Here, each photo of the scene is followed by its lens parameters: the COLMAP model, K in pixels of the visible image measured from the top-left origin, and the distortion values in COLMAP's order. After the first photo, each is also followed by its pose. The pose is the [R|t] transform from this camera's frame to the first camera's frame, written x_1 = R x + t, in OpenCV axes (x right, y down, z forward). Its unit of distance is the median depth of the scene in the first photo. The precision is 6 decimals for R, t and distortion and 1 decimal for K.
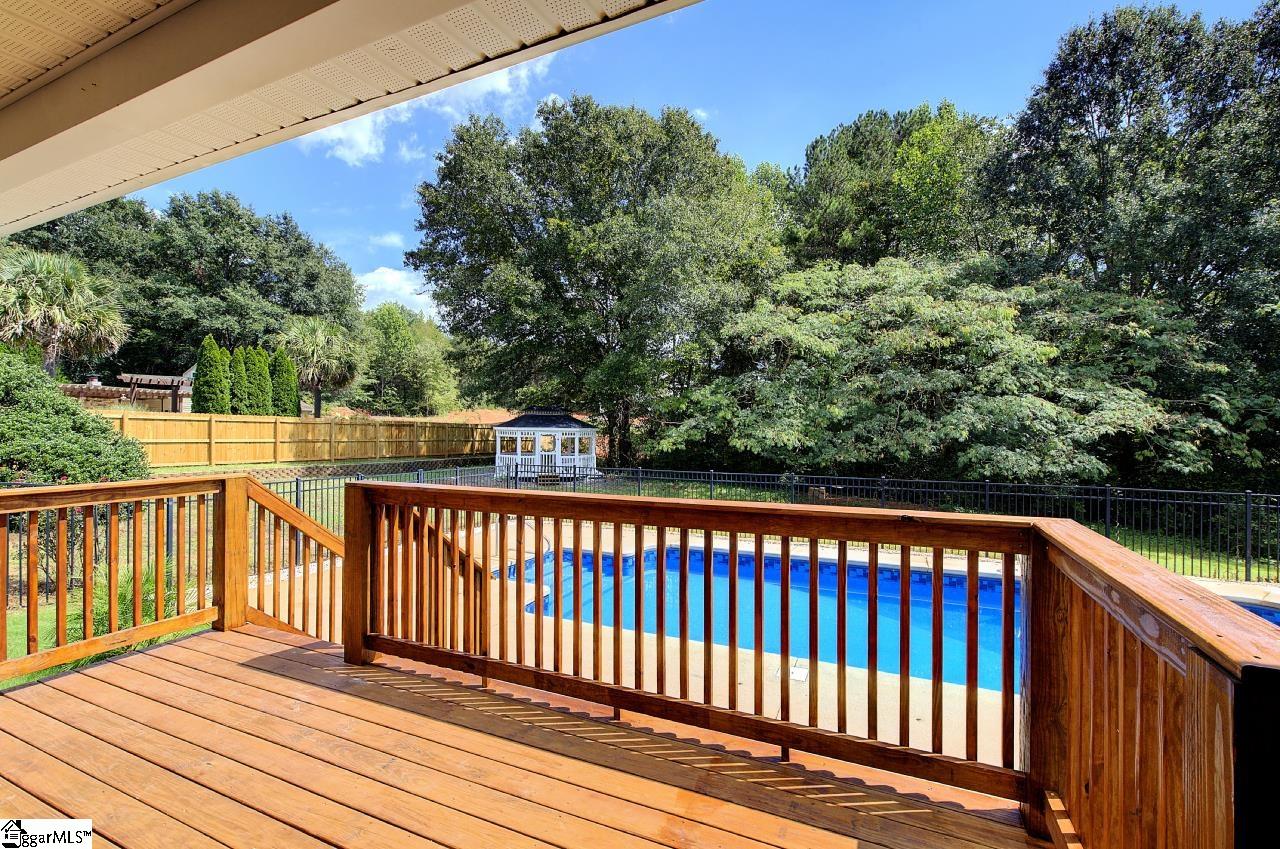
lens RADIAL K [[549.5, 0, 649.2], [0, 549.5, 425.4], [0, 0, 1]] dist [0.004009, -0.000560]
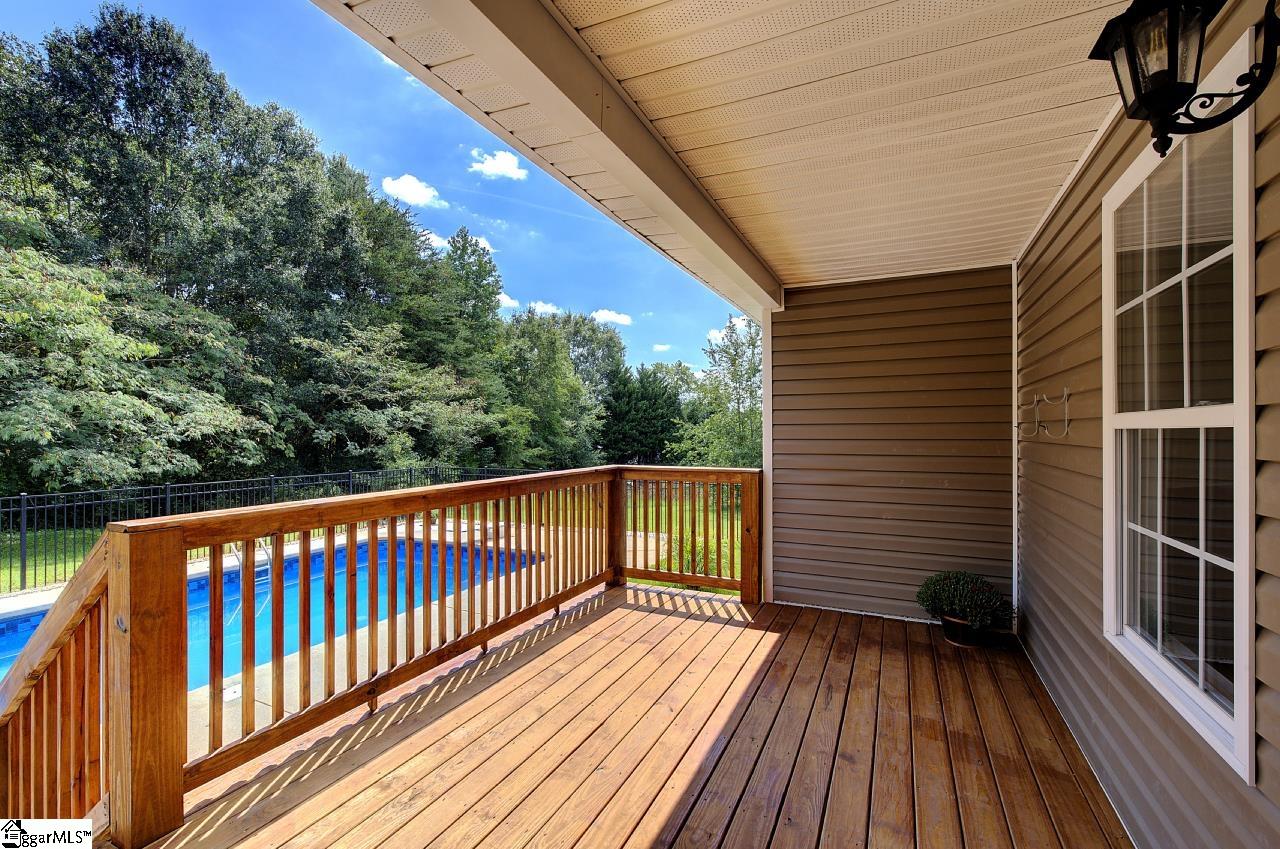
lens RADIAL K [[549.5, 0, 645.7], [0, 549.5, 430.3], [0, 0, 1]] dist [0.004009, -0.000560]
pose [[0.028194, -0.003314, 0.999597, -0.174060], [-0.005458, 0.999979, 0.003469, 0.000364], [-0.999588, -0.005553, 0.028176, 0.075297]]
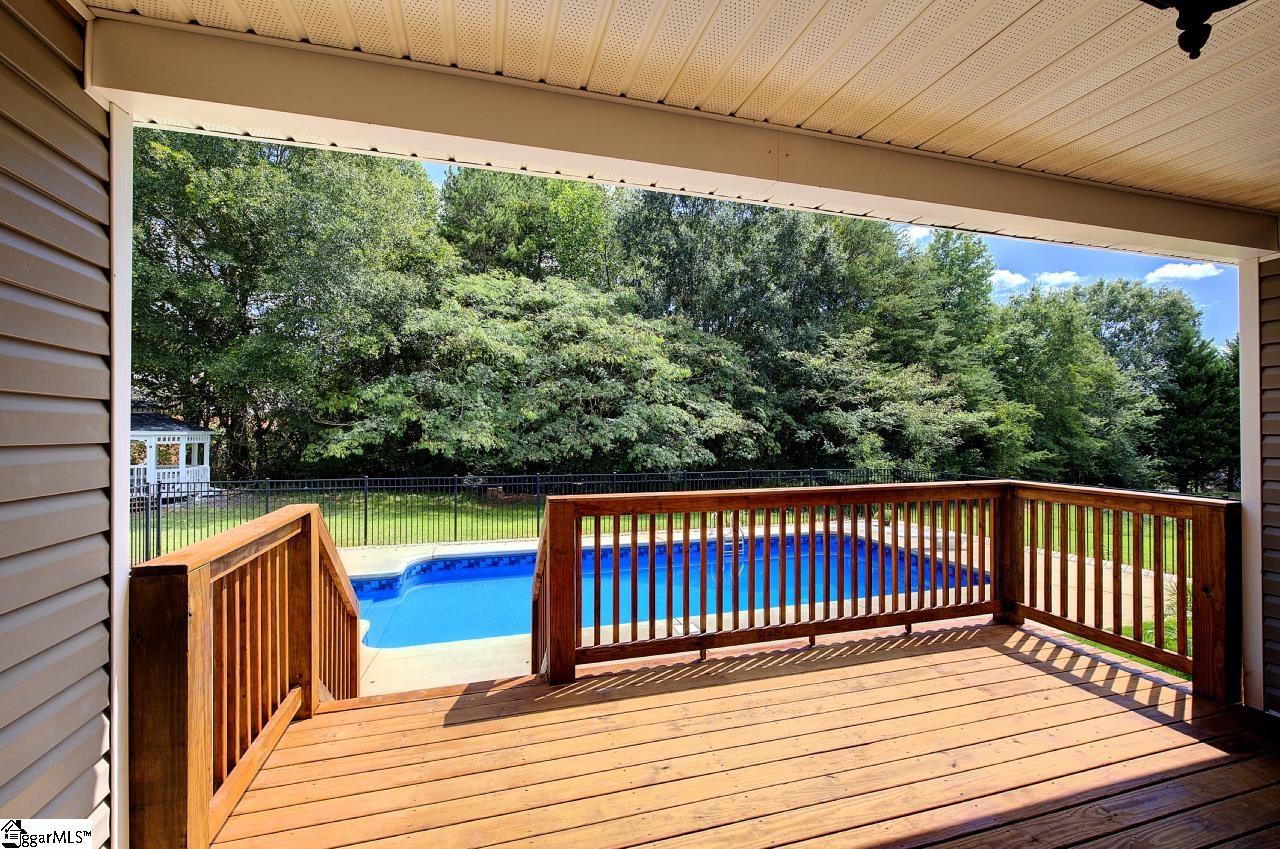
lens RADIAL K [[549.5, 0, 649.0], [0, 549.5, 426.6], [0, 0, 1]] dist [0.004009, -0.000560]
pose [[0.762567, -0.000680, 0.646909, -0.166390], [-0.000625, 0.999998, 0.001787, -0.003774], [-0.646909, -0.001767, 0.762565, 0.025183]]
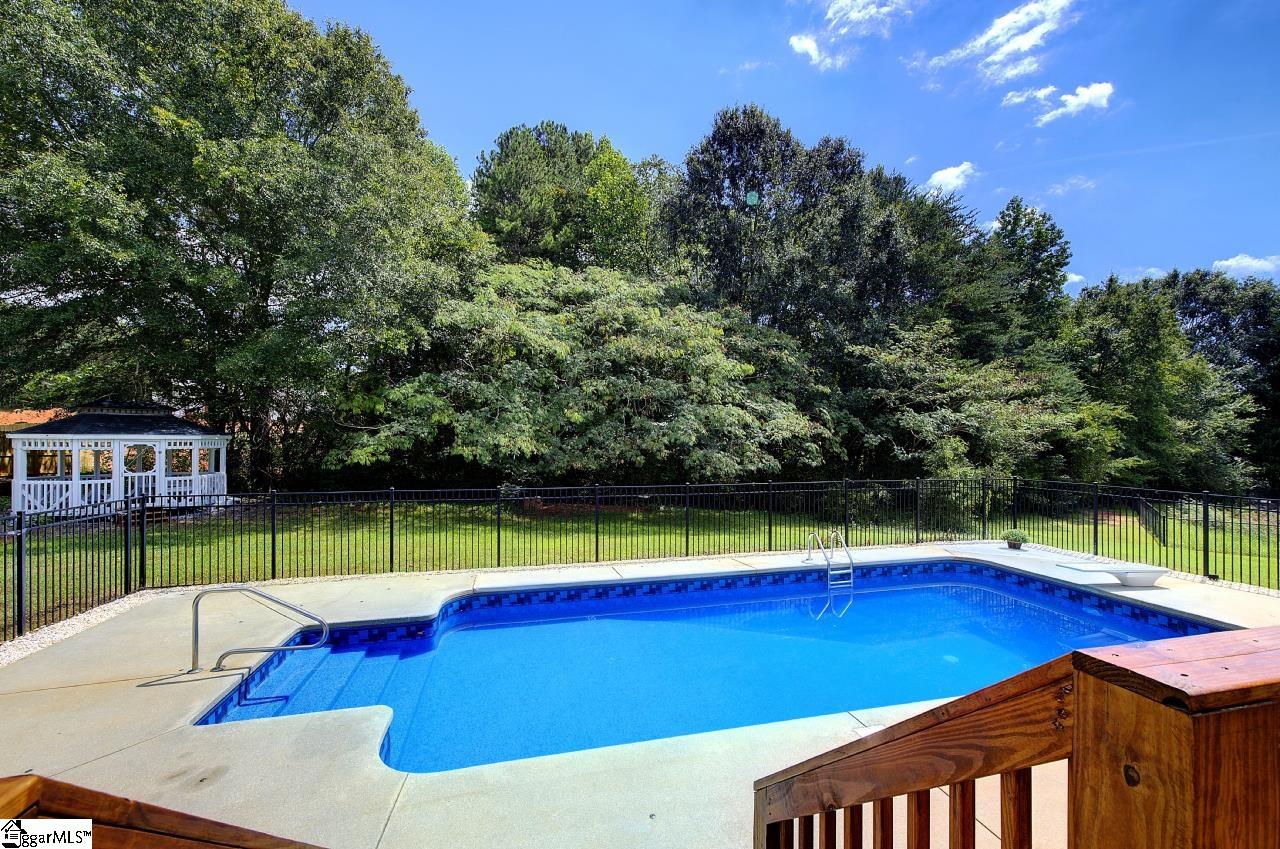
lens RADIAL K [[549.5, 0, 650.7], [0, 549.5, 432.3], [0, 0, 1]] dist [0.004009, -0.000560]
pose [[0.788210, -0.001801, 0.615403, -0.134155], [0.000769, 0.999998, 0.001942, 0.000458], [-0.615405, -0.001058, 0.788210, 0.152000]]
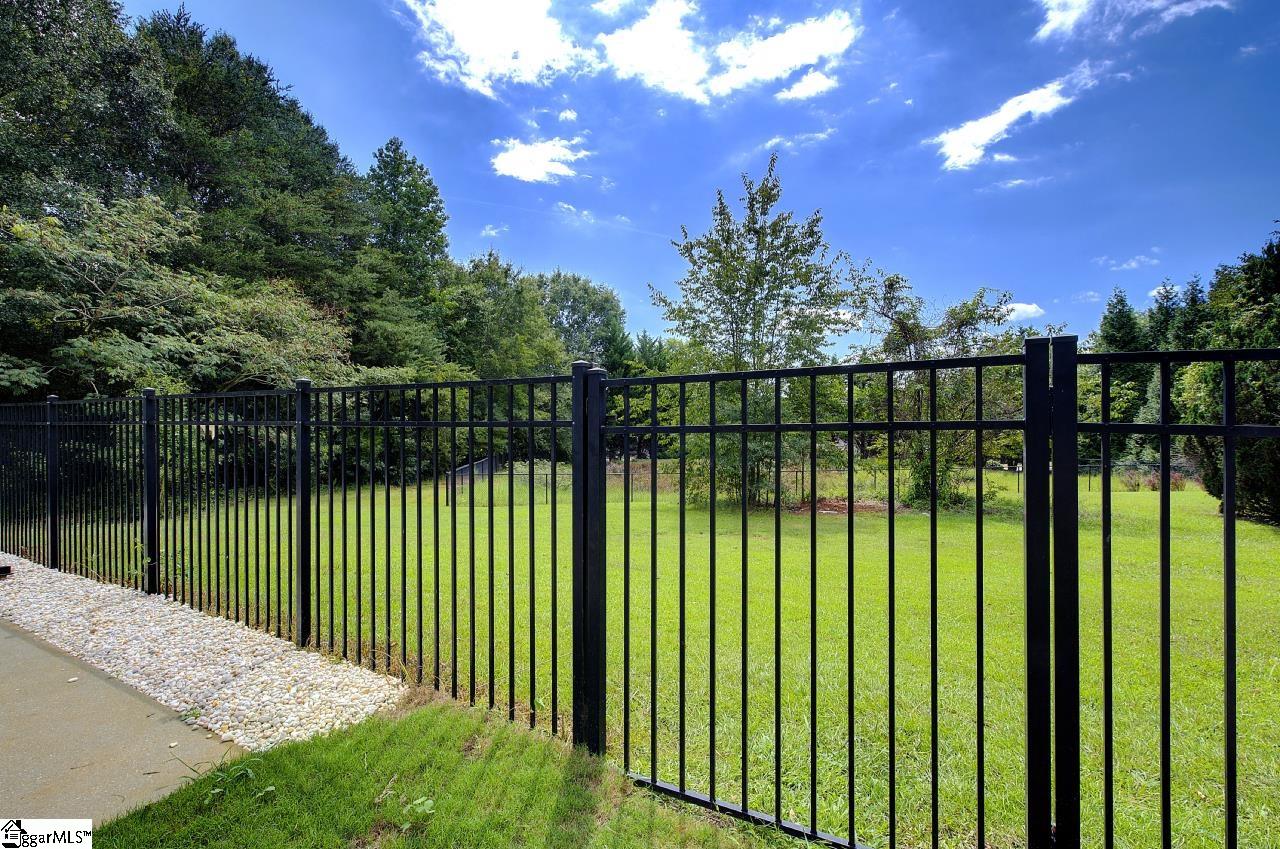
lens RADIAL K [[549.5, 0, 630.0], [0, 549.5, 420.3], [0, 0, 1]] dist [0.004009, -0.000560]
pose [[0.103618, -0.000211, 0.994617, 0.371184], [-0.001376, 0.999999, 0.000355, 0.072407], [-0.994616, -0.001405, 0.103618, -0.032184]]
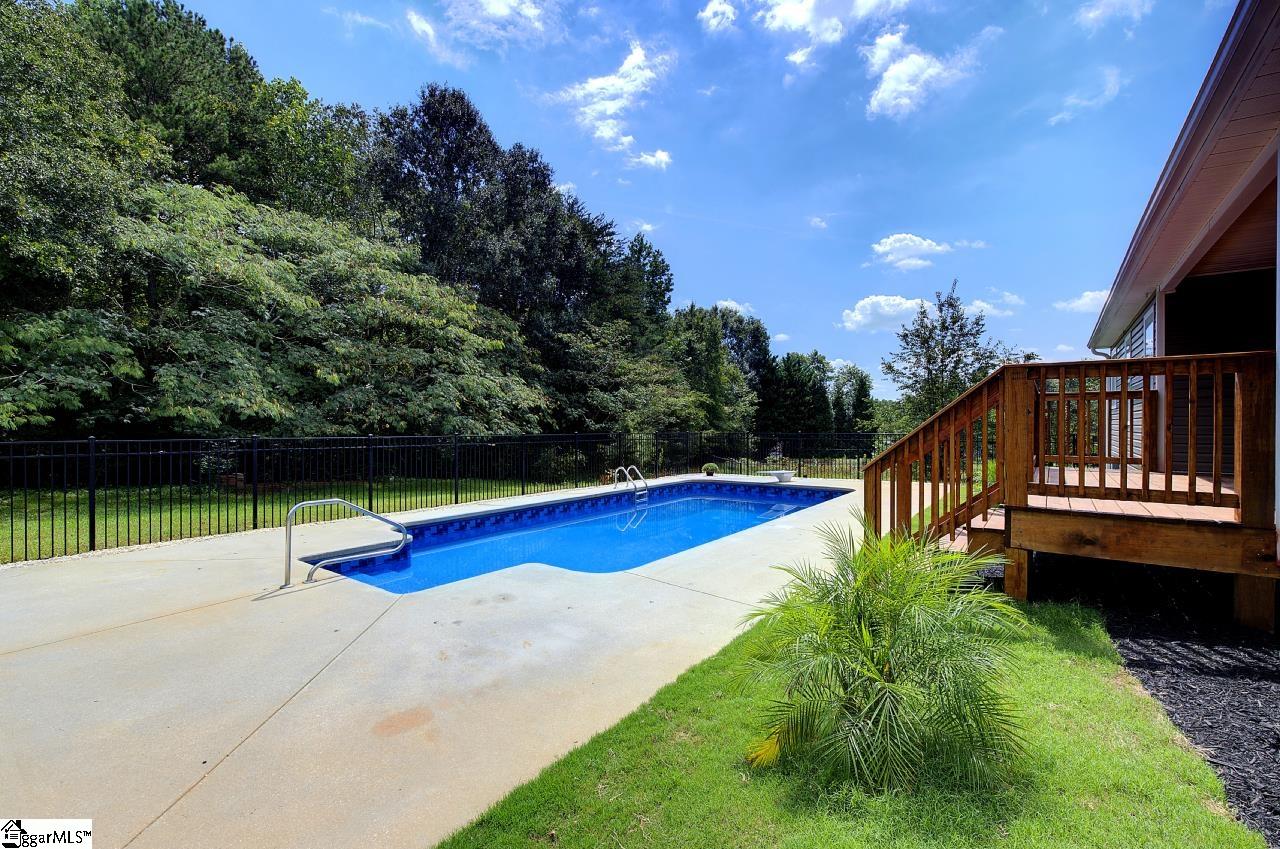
lens RADIAL K [[549.5, 0, 645.2], [0, 549.5, 424.7], [0, 0, 1]] dist [0.004009, -0.000560]
pose [[0.226566, -0.004413, 0.973986, -0.370981], [0.000819, 0.999990, 0.004340, 0.044027], [-0.973995, -0.000186, 0.226568, 0.289300]]
